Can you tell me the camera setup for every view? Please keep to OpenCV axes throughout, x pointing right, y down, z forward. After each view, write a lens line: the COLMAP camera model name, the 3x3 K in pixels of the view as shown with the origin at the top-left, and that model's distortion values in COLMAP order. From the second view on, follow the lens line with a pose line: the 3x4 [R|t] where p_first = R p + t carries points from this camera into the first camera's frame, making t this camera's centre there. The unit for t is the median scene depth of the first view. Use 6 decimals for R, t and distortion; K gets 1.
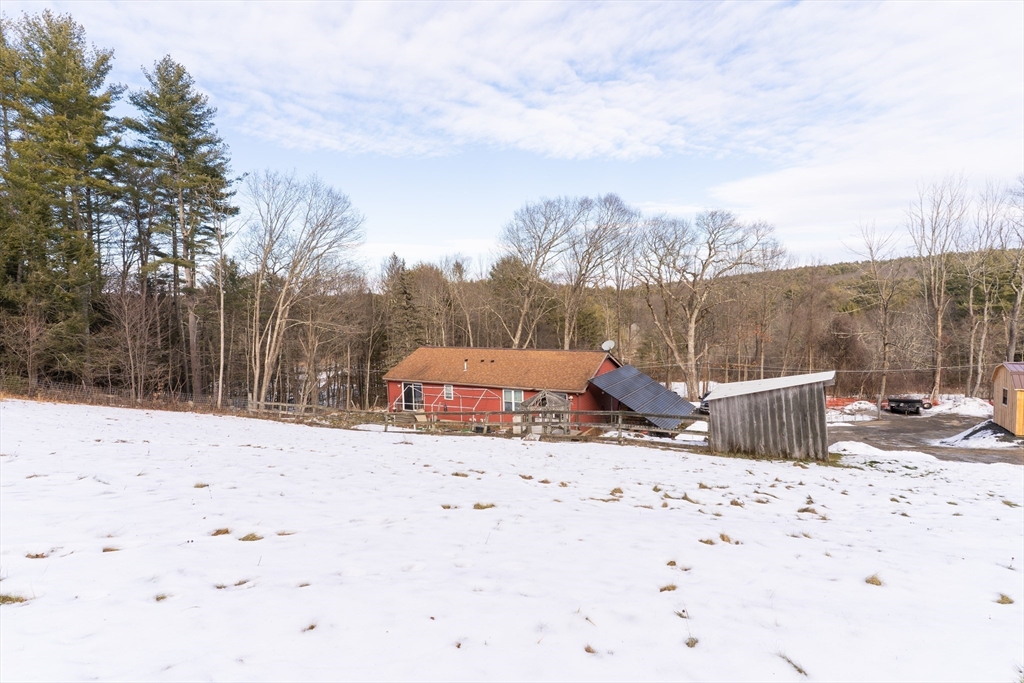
lens RADIAL K [[509.8, 0, 512.0], [0, 509.8, 341.5], [0, 0, 1]] dist [0.000244, 0.000139]
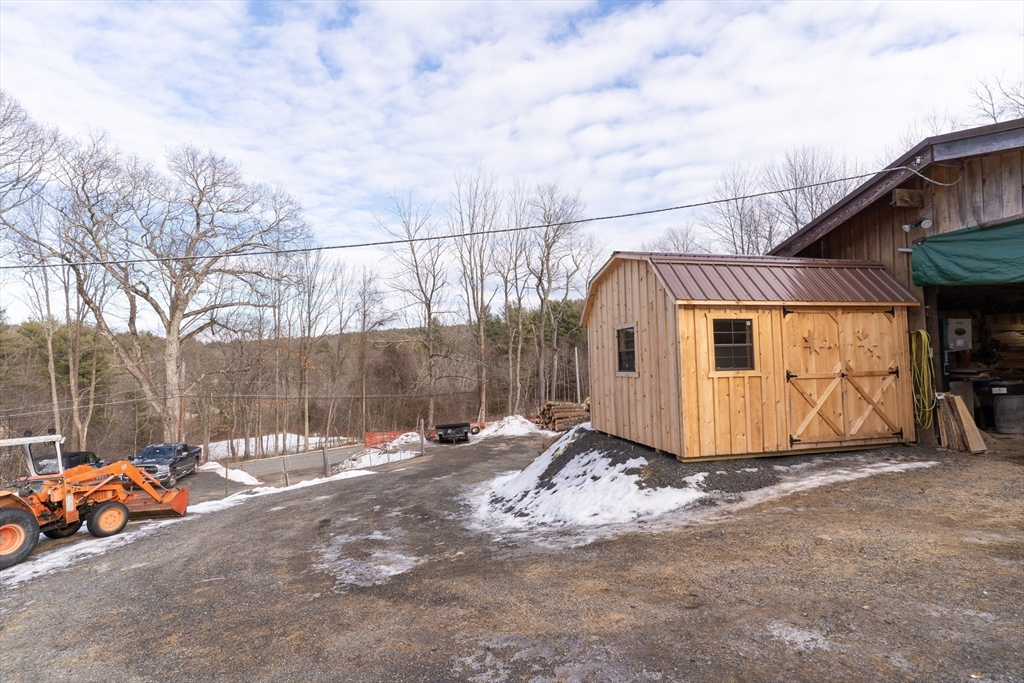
lens RADIAL K [[509.8, 0, 512.0], [0, 509.8, 341.5], [0, 0, 1]] dist [0.000244, 0.000139]
pose [[0.729935, 0.019325, 0.683243, 0.295857], [0.051326, 0.995228, -0.082982, 0.056213], [-0.681587, 0.095640, 0.725460, 0.352500]]
